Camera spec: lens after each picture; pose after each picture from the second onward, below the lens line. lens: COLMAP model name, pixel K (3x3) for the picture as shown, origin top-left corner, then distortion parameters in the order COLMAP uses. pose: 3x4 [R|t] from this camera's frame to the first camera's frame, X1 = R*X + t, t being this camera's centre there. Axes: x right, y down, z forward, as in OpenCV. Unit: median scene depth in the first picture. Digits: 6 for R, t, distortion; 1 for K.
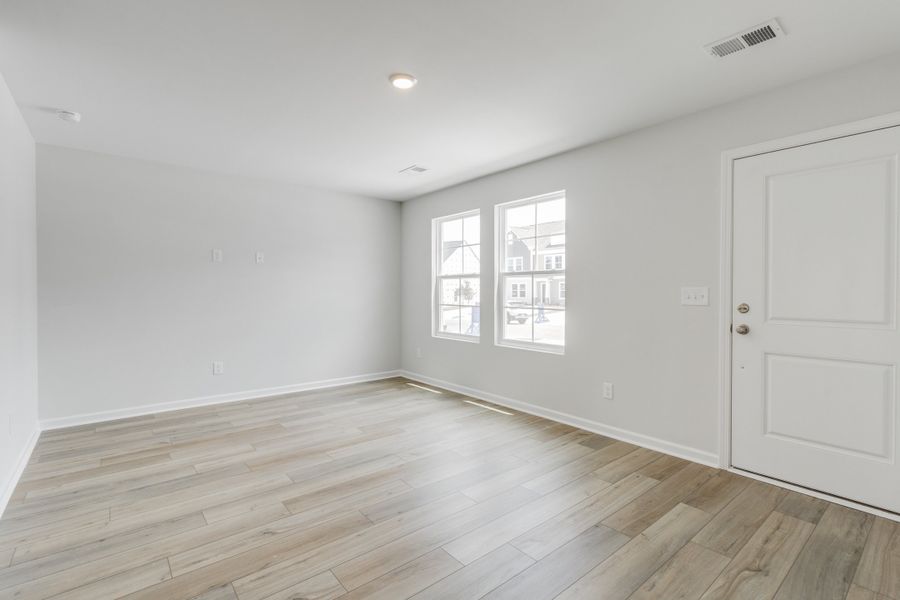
lens RADIAL K [[416.4, 0, 454.2], [0, 416.4, 295.8], [0, 0, 1]] dist [-0.001009, 0.000008]
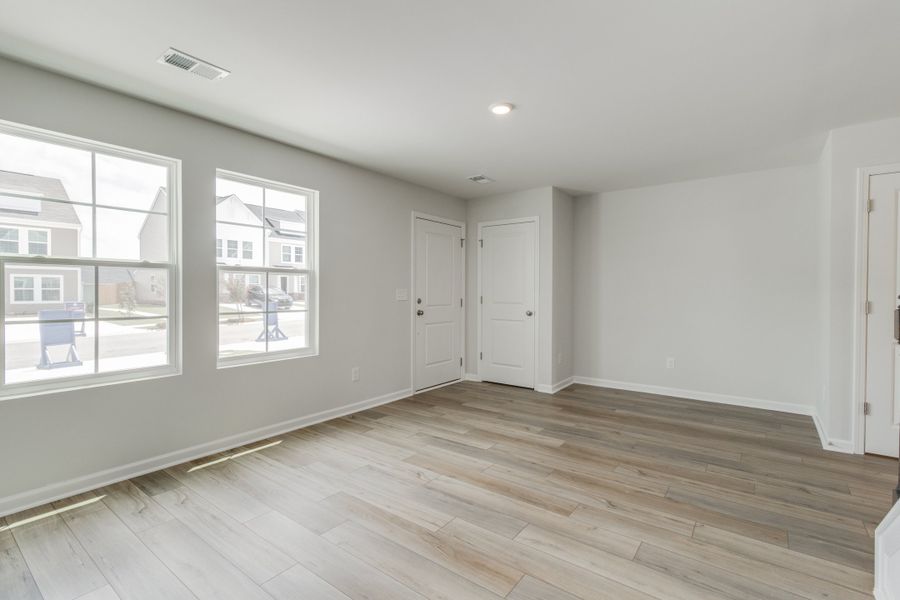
lens RADIAL K [[416.4, 0, 454.2], [0, 416.4, 295.8], [0, 0, 1]] dist [-0.001009, 0.000008]
pose [[-0.232989, -0.012840, 0.972395, -1.027541], [0.008404, 0.999849, 0.015217, -0.017026], [-0.972443, 0.011717, -0.232846, 1.191416]]
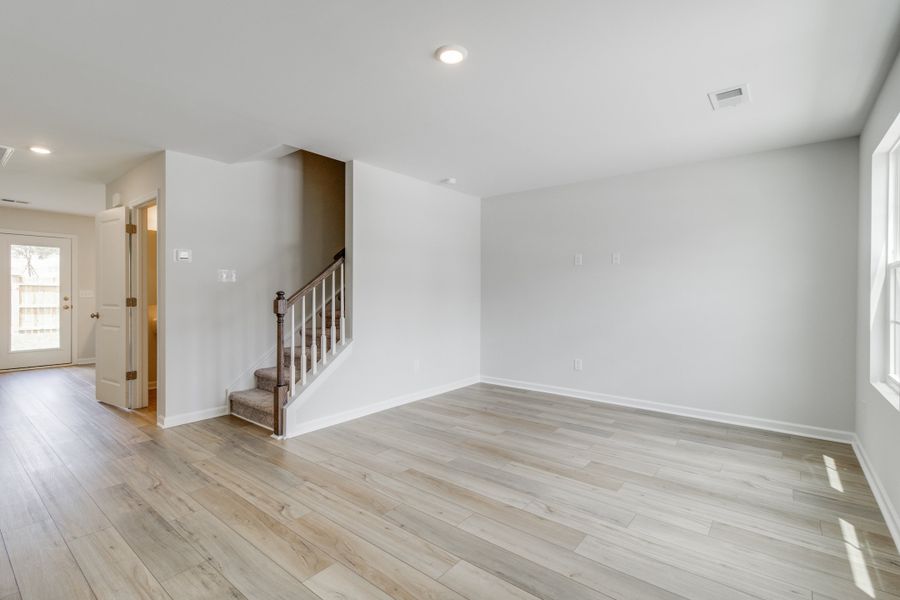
lens RADIAL K [[416.4, 0, 454.2], [0, 416.4, 295.8], [0, 0, 1]] dist [-0.001009, 0.000008]
pose [[0.202278, 0.008074, -0.979295, 0.635327], [-0.013676, 0.999892, 0.005419, -0.008194], [0.979233, 0.012296, 0.202366, 0.712002]]
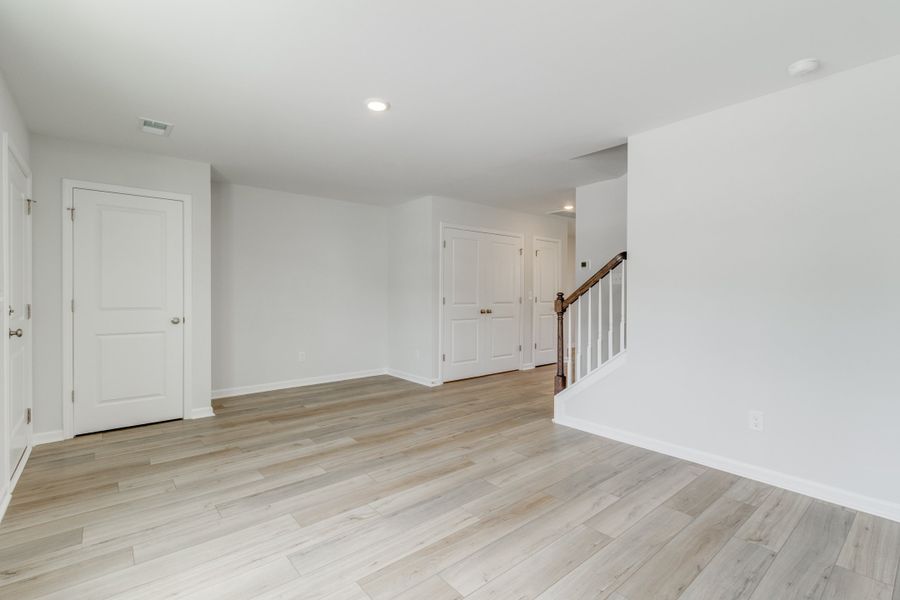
lens RADIAL K [[416.4, 0, 454.2], [0, 416.4, 295.8], [0, 0, 1]] dist [-0.001009, 0.000008]
pose [[-0.999965, -0.003141, -0.007770, -0.273955], [-0.003300, 0.999784, 0.020539, -0.023410], [0.007704, 0.020564, -0.999759, 1.810892]]
